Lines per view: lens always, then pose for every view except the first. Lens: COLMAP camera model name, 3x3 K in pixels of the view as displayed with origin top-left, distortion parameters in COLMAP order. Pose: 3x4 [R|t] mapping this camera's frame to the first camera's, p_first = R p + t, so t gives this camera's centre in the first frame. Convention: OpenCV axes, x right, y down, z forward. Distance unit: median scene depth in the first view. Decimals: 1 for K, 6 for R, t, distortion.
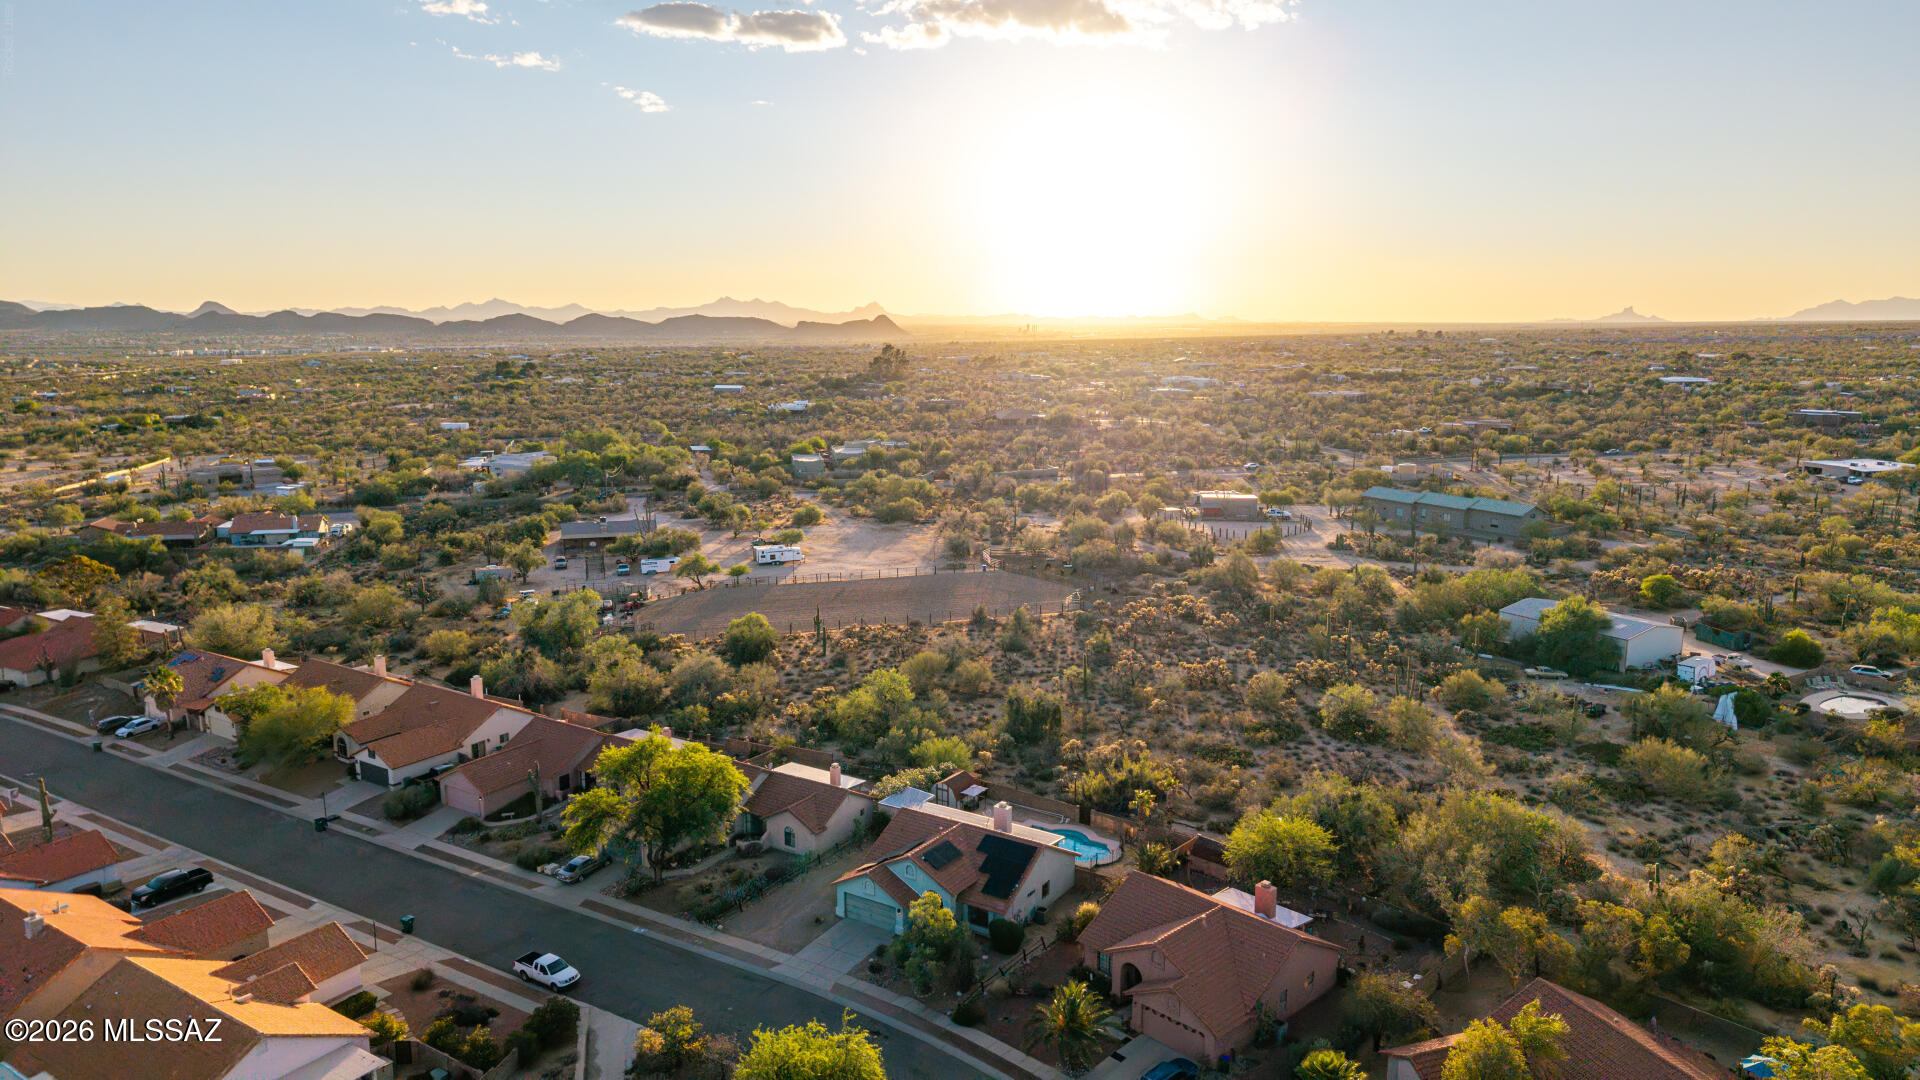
lens RADIAL K [[1279.3, 0, 954.5], [0, 1279.3, 536.2], [0, 0, 1]] dist [0.044733, -0.040477]
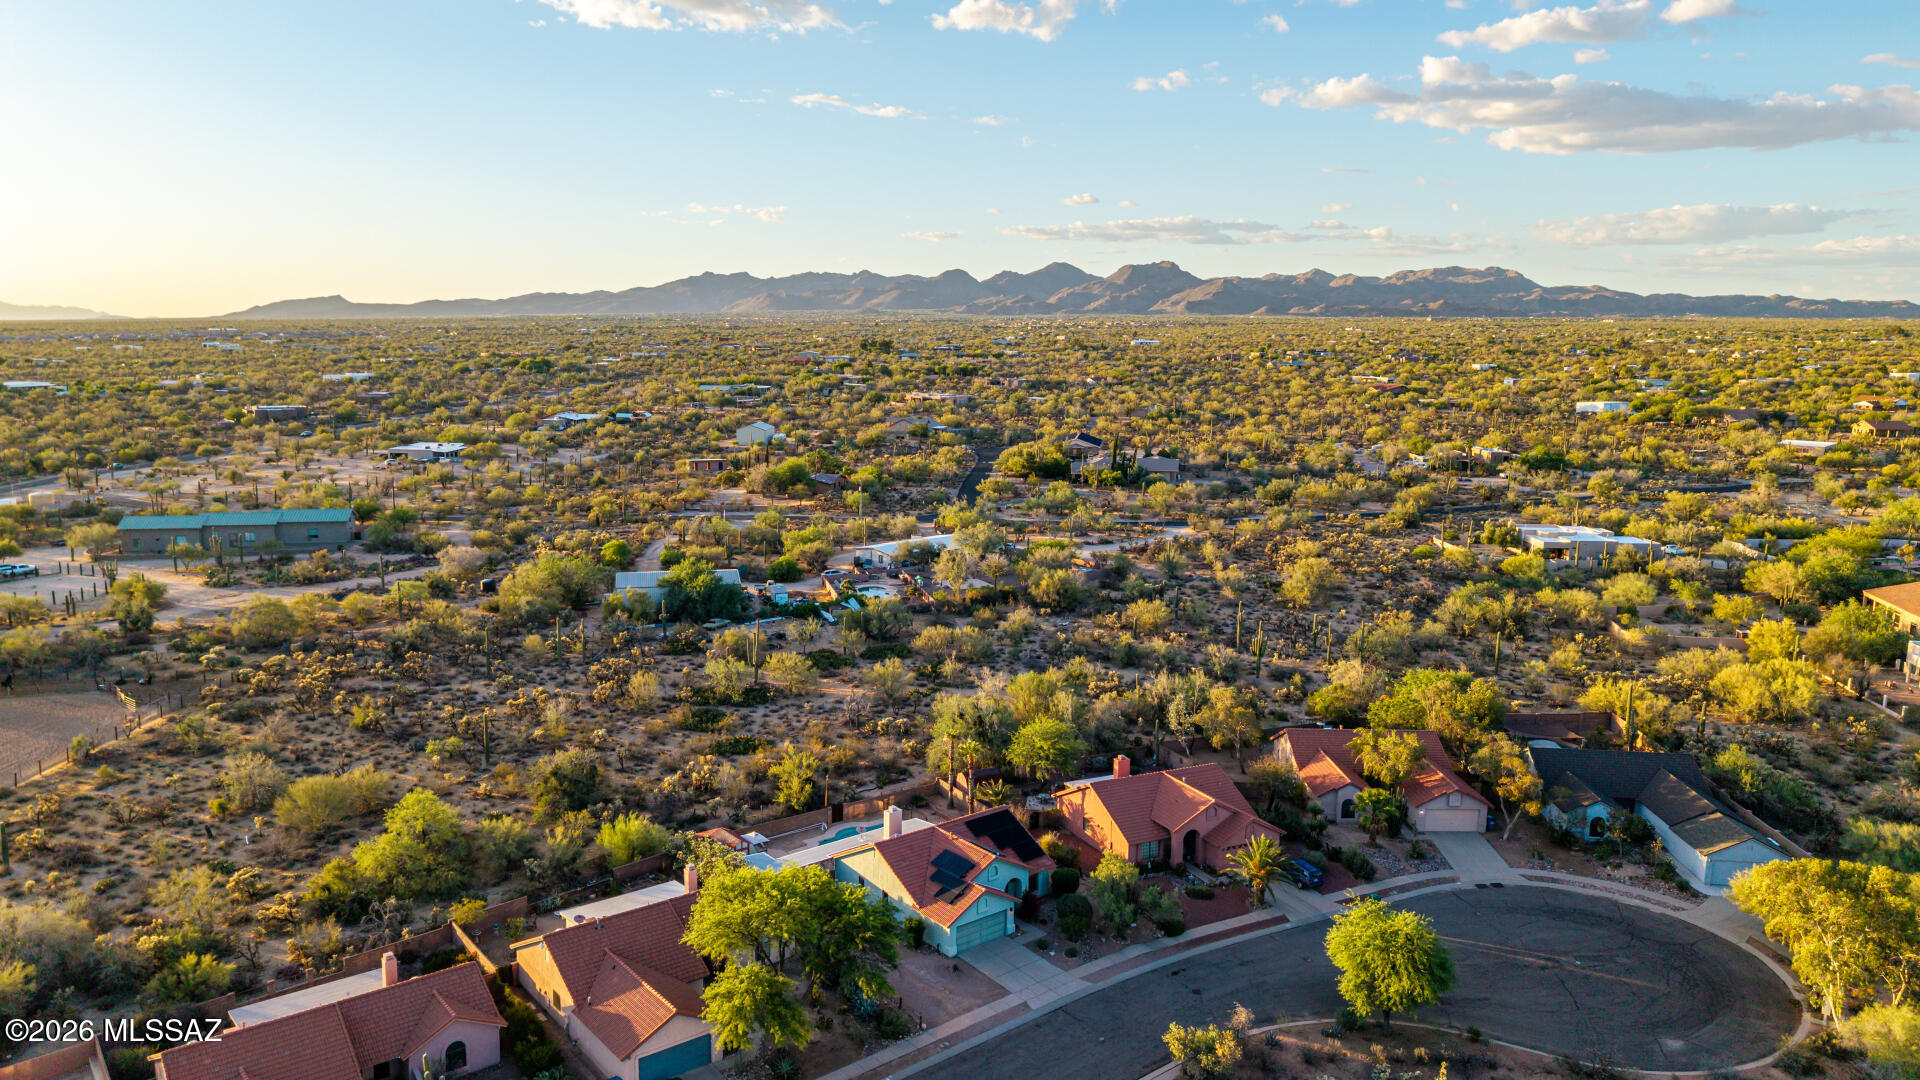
lens RADIAL K [[1326.5, 0, 960.0], [0, 1326.5, 540.0], [0, 0, 1]] dist [0.054758, -0.048378]
pose [[0.304843, -0.158146, 0.939181, -0.842281], [0.149407, 0.981849, 0.116836, -0.100356], [-0.940611, 0.104704, 0.322938, 0.576418]]
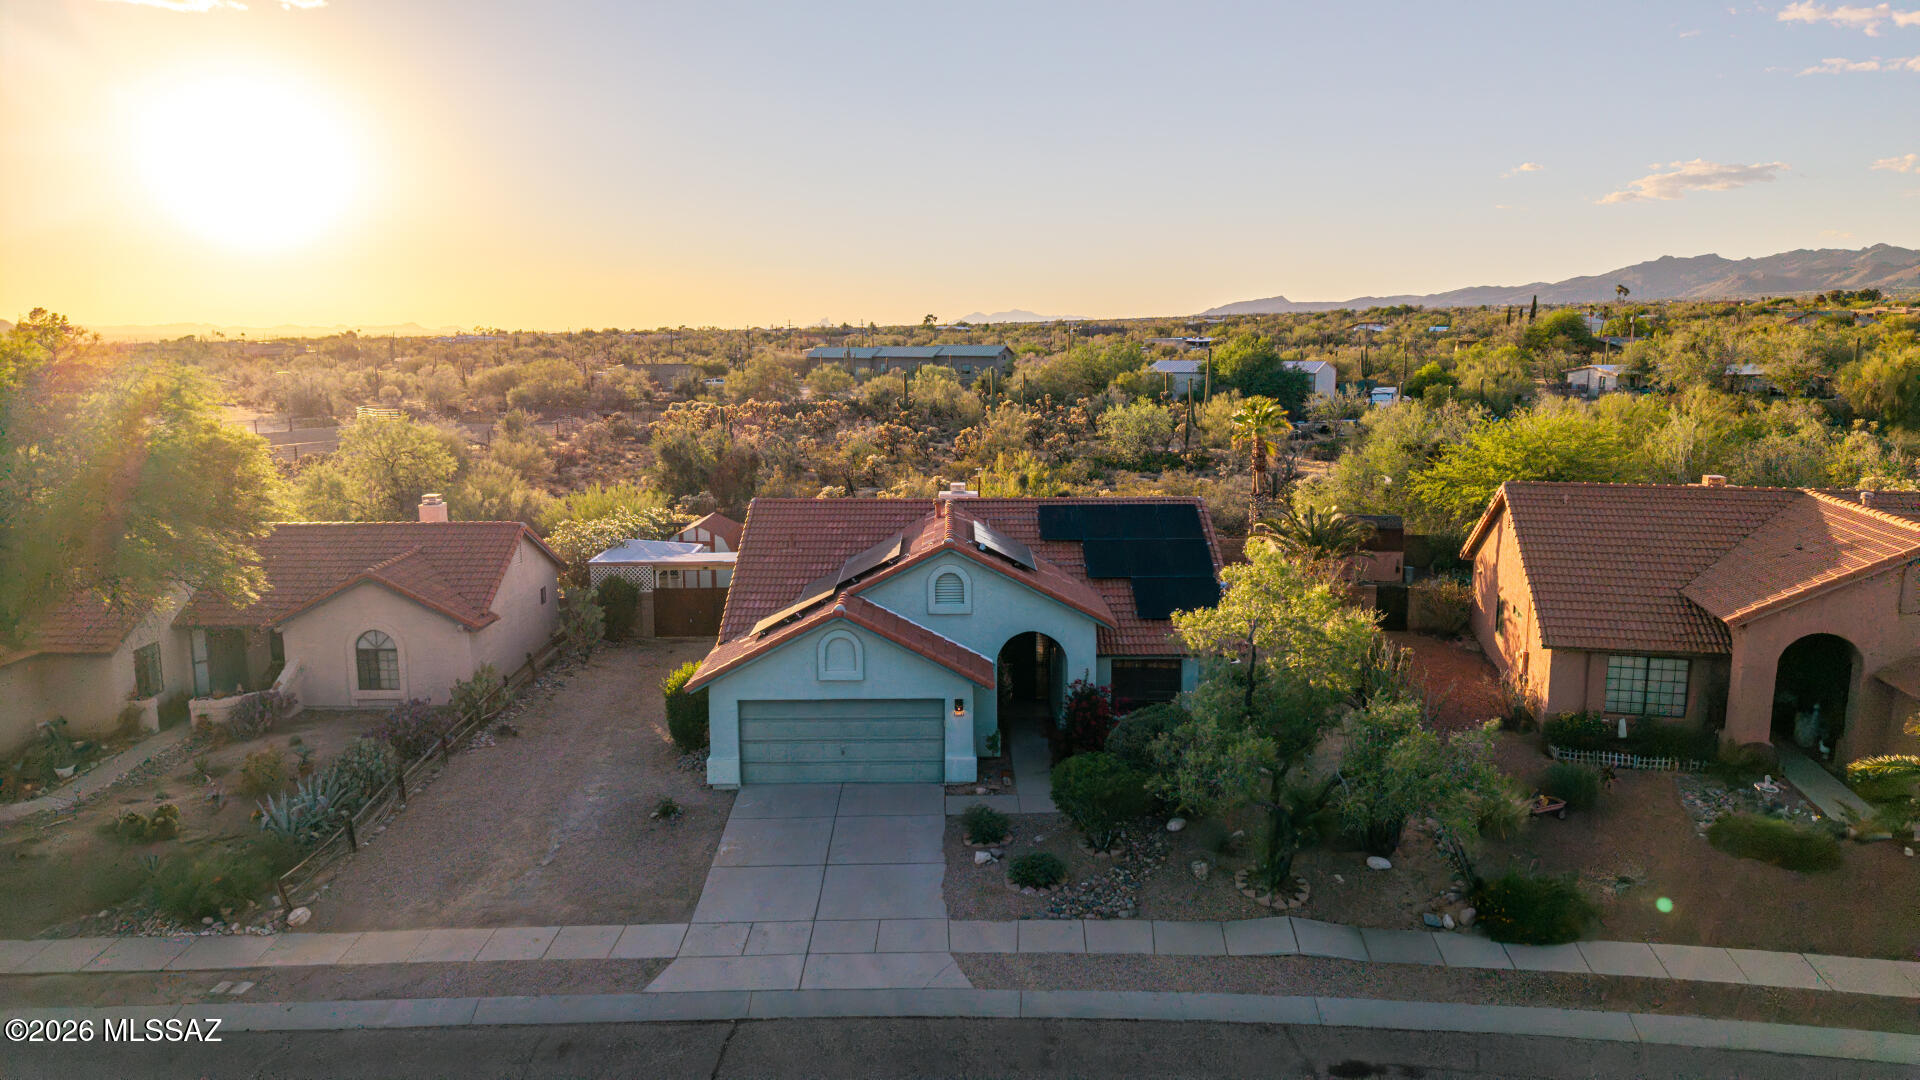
lens RADIAL K [[1279.3, 0, 954.5], [0, 1279.3, 536.2], [0, 0, 1]] dist [0.044733, -0.040477]
pose [[0.841307, -0.097195, 0.531748, -0.177251], [0.101120, 0.994635, 0.021816, 0.208722], [-0.531016, 0.035416, 0.846622, 0.628788]]
